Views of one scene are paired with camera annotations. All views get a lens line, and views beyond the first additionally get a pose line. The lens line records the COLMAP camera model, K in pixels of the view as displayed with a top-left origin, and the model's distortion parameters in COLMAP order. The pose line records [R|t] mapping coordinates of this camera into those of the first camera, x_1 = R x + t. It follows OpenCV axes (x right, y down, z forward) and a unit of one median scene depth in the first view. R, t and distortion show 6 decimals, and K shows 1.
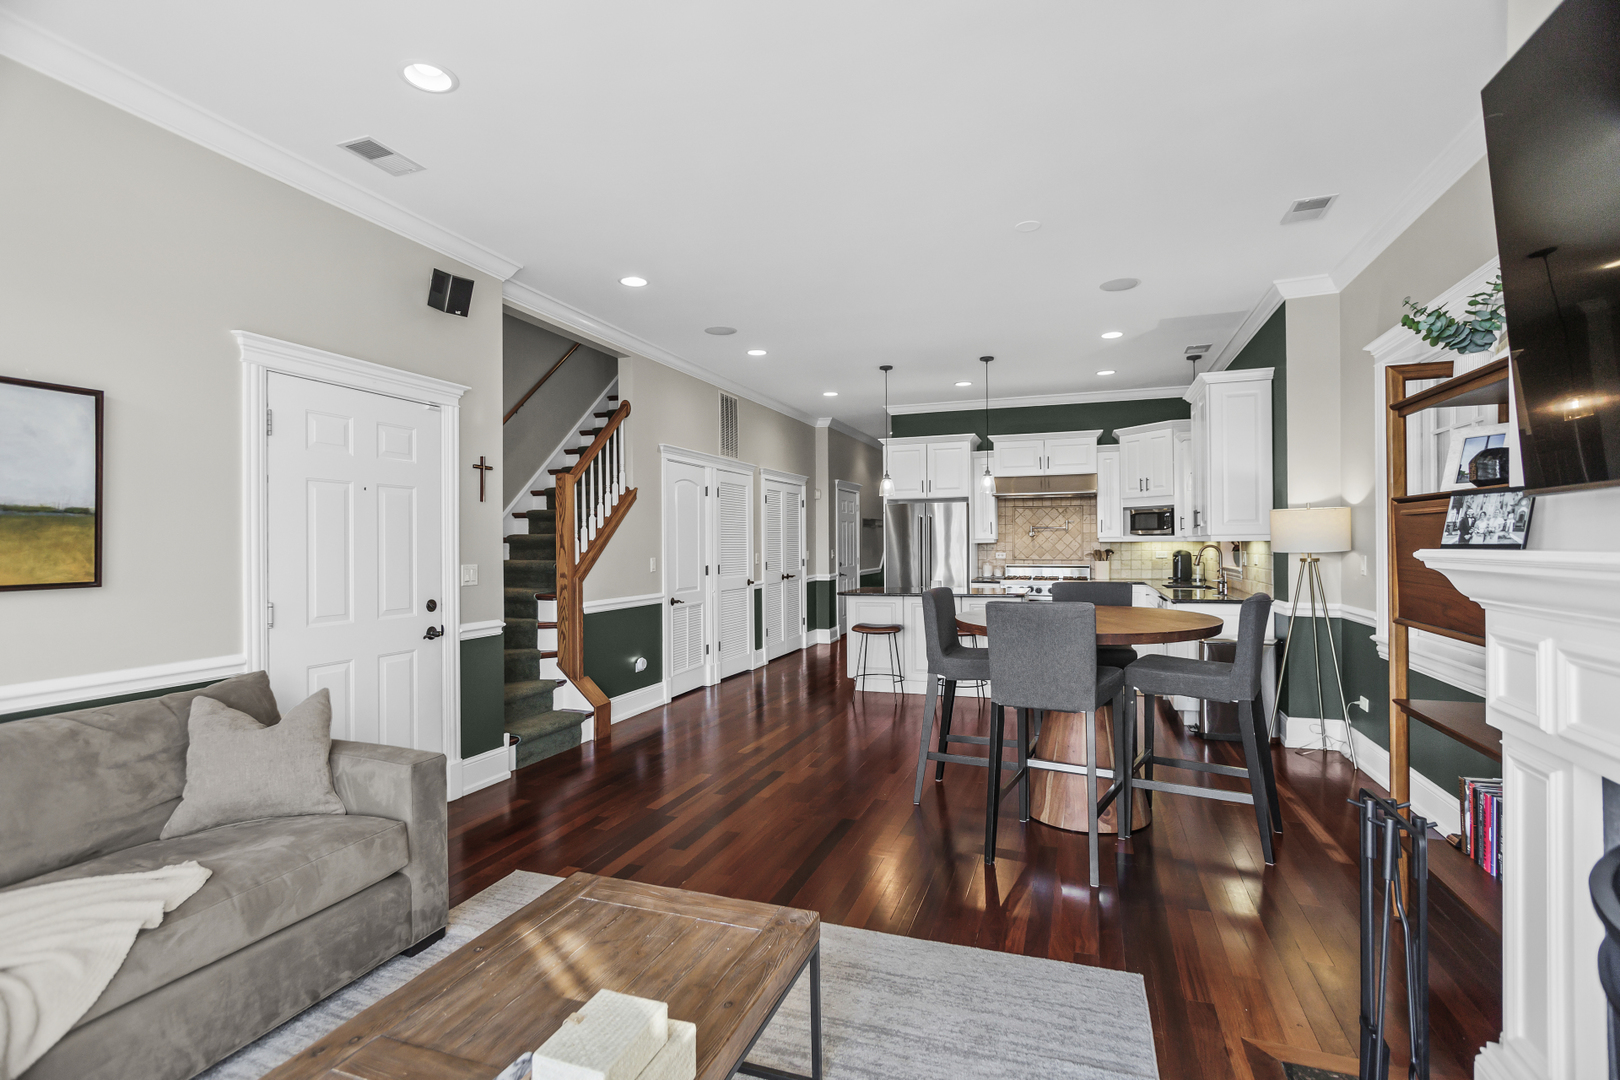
lens RADIAL K [[770.6, 0, 804.1], [0, 770.6, 539.6], [0, 0, 1]] dist [-0.001297, 0.003156]
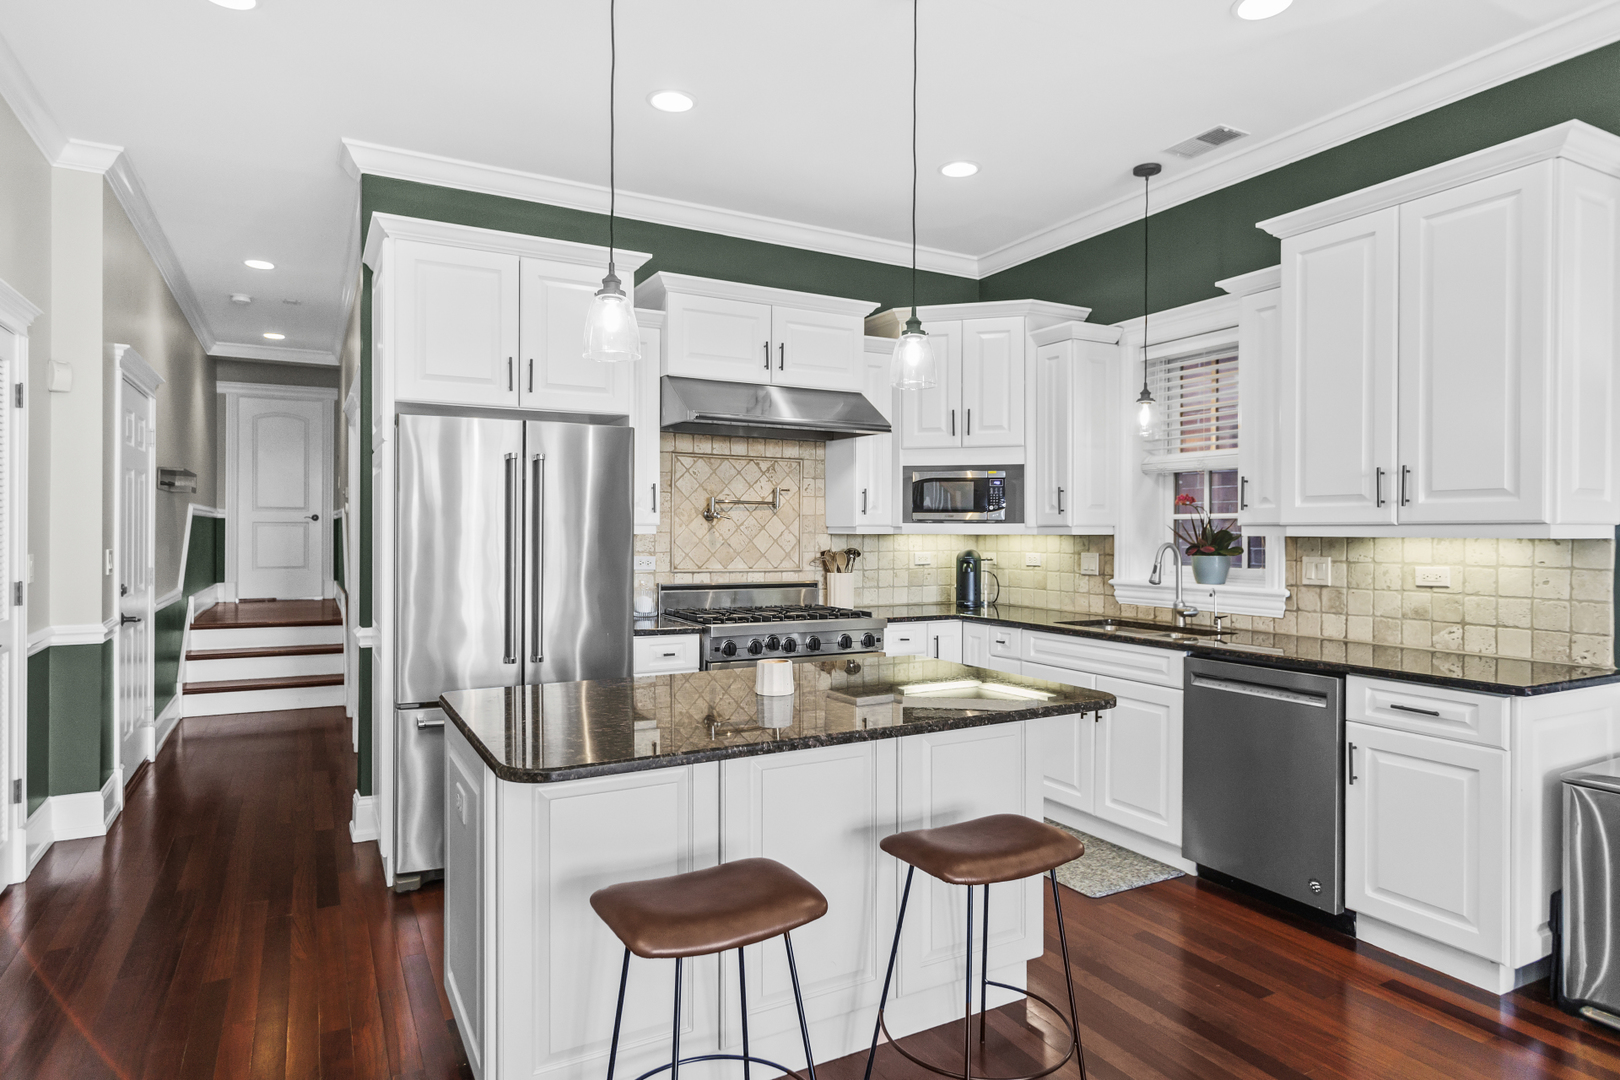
lens RADIAL K [[914.8, 0, 791.0], [0, 914.8, 532.6], [0, 0, 1]] dist [0.001158, 0.000968]
pose [[0.671145, 0.009123, 0.741270, -0.073556], [-0.012468, 0.999922, -0.001018, 0.003261], [-0.741222, -0.008559, 0.671206, 0.633897]]
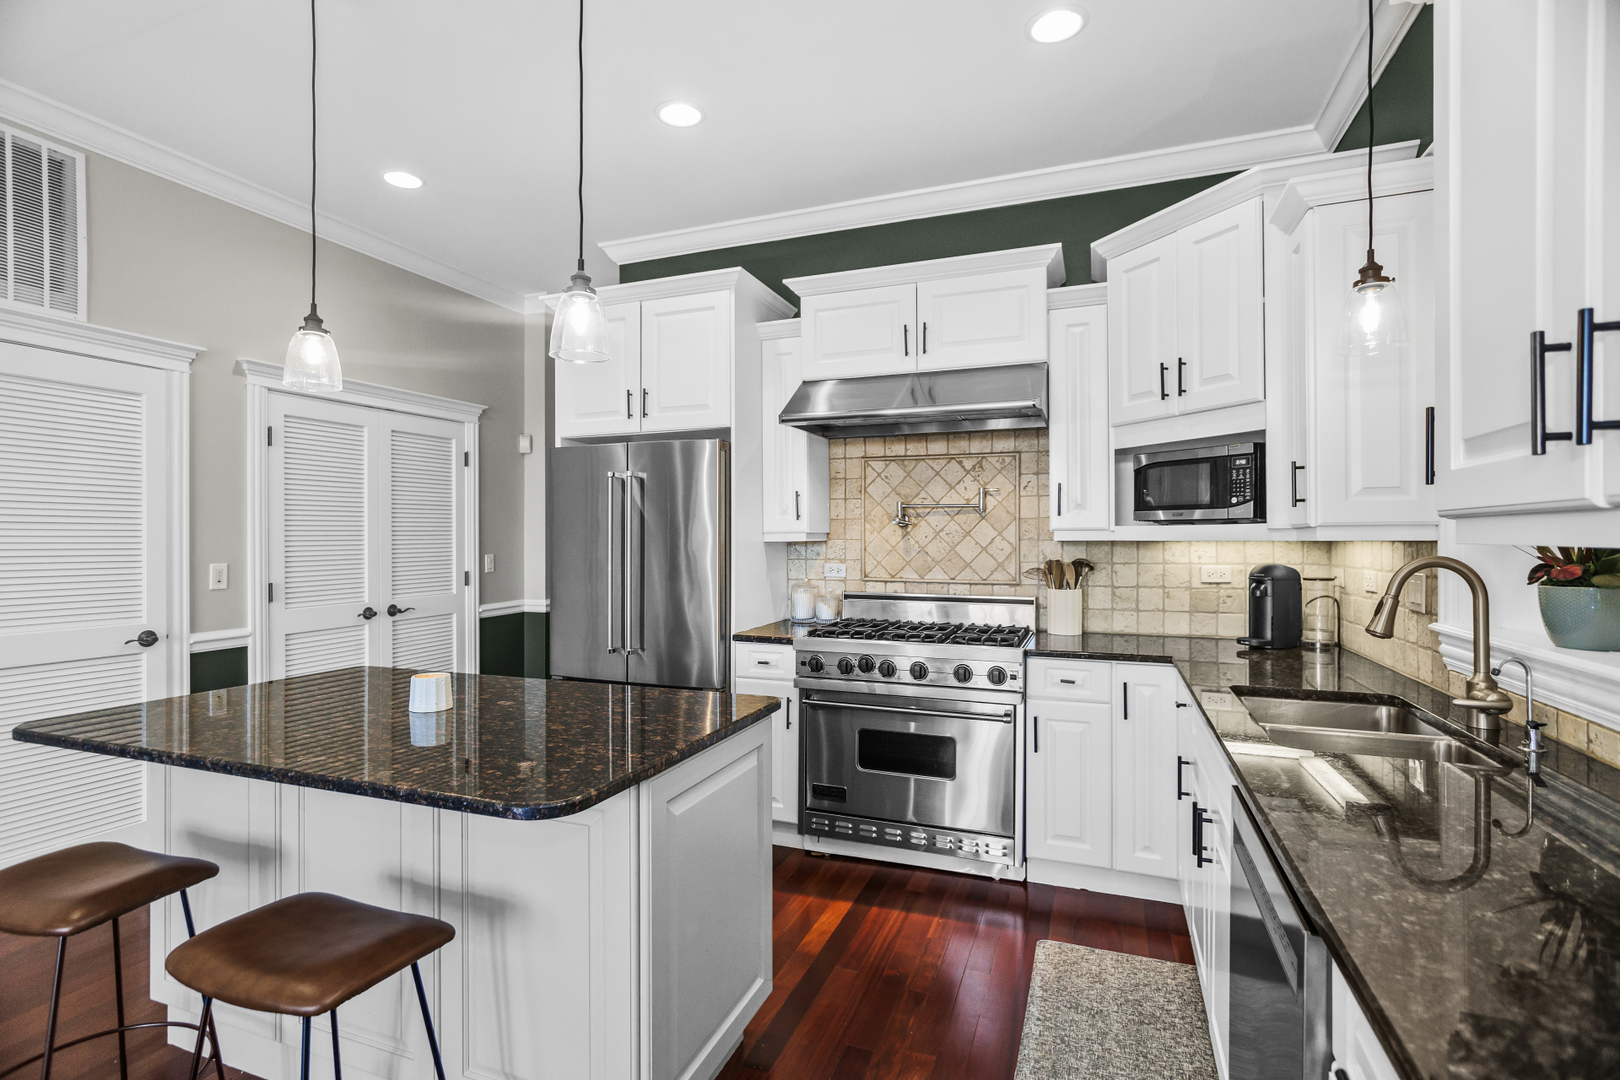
lens RADIAL K [[770.6, 0, 799.8], [0, 770.6, 537.2], [0, 0, 1]] dist [-0.001297, 0.003156]
pose [[0.999475, 0.005456, -0.031932, 0.264671], [-0.005337, 0.999979, 0.003796, 0.000429], [0.031952, -0.003624, 0.999483, 0.601764]]
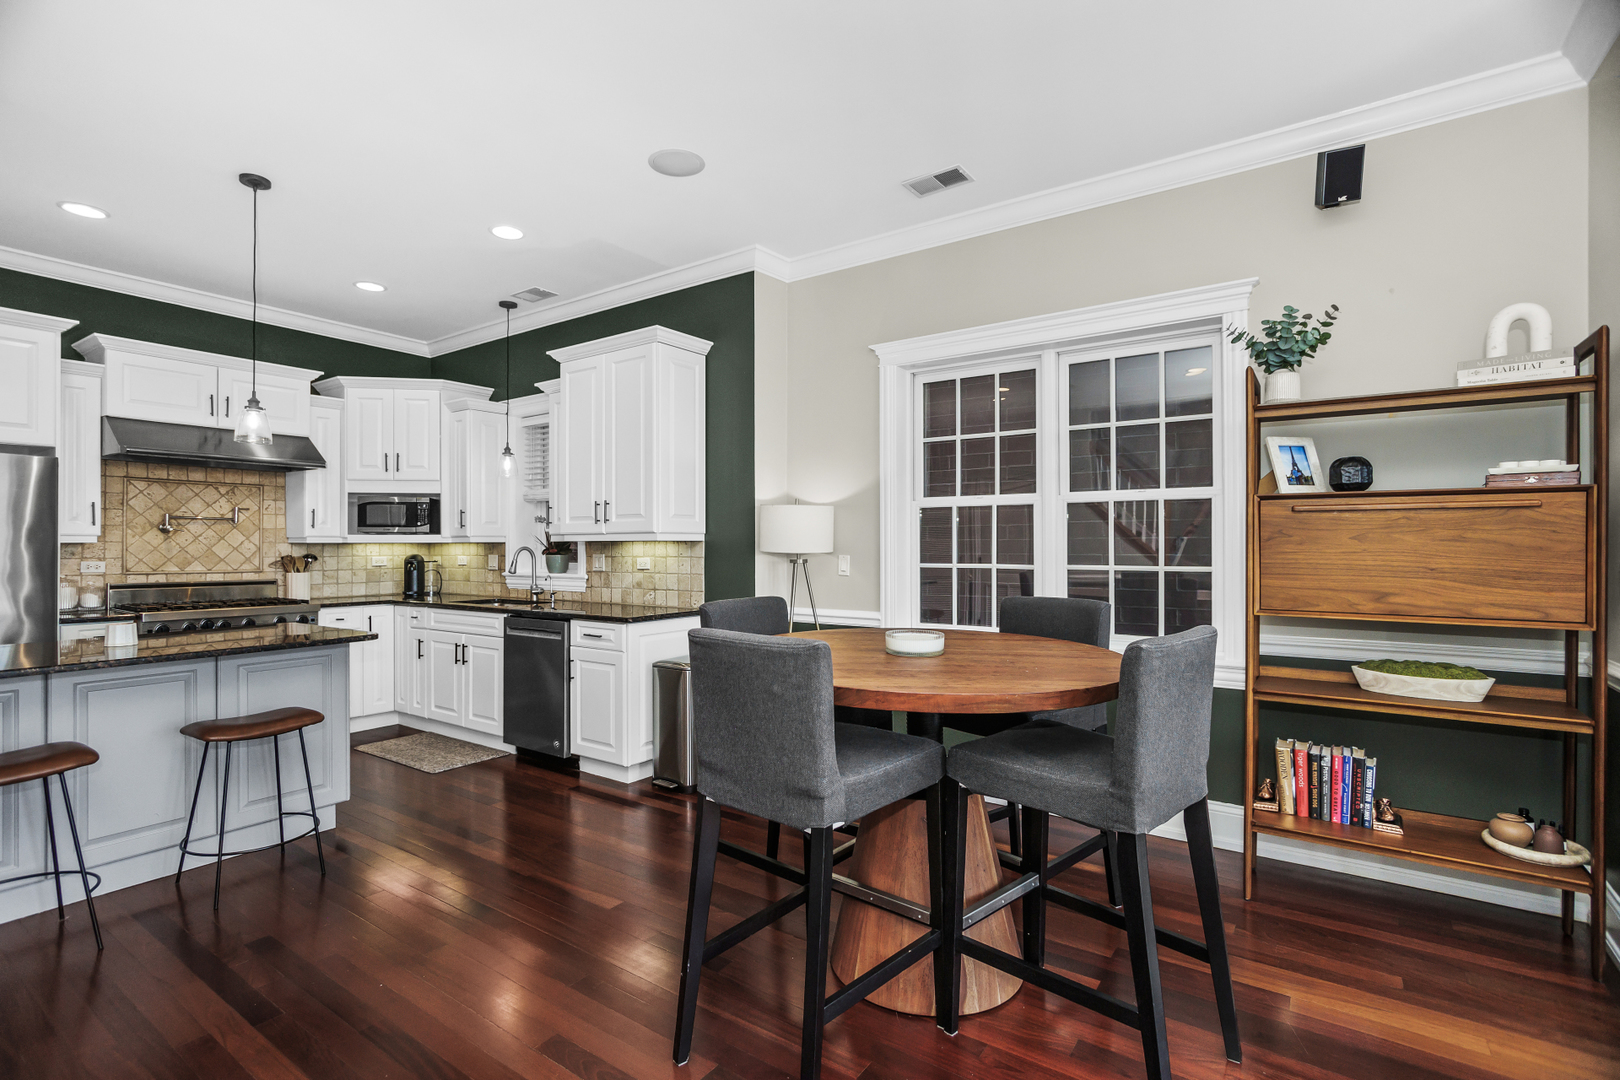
lens RADIAL K [[770.6, 0, 797.8], [0, 770.6, 538.0], [0, 0, 1]] dist [-0.001297, 0.003156]
pose [[0.273660, 0.017697, 0.961664, -0.127035], [-0.003754, 0.999843, -0.017331, 0.008588], [-0.961819, 0.001133, 0.273684, 0.418625]]
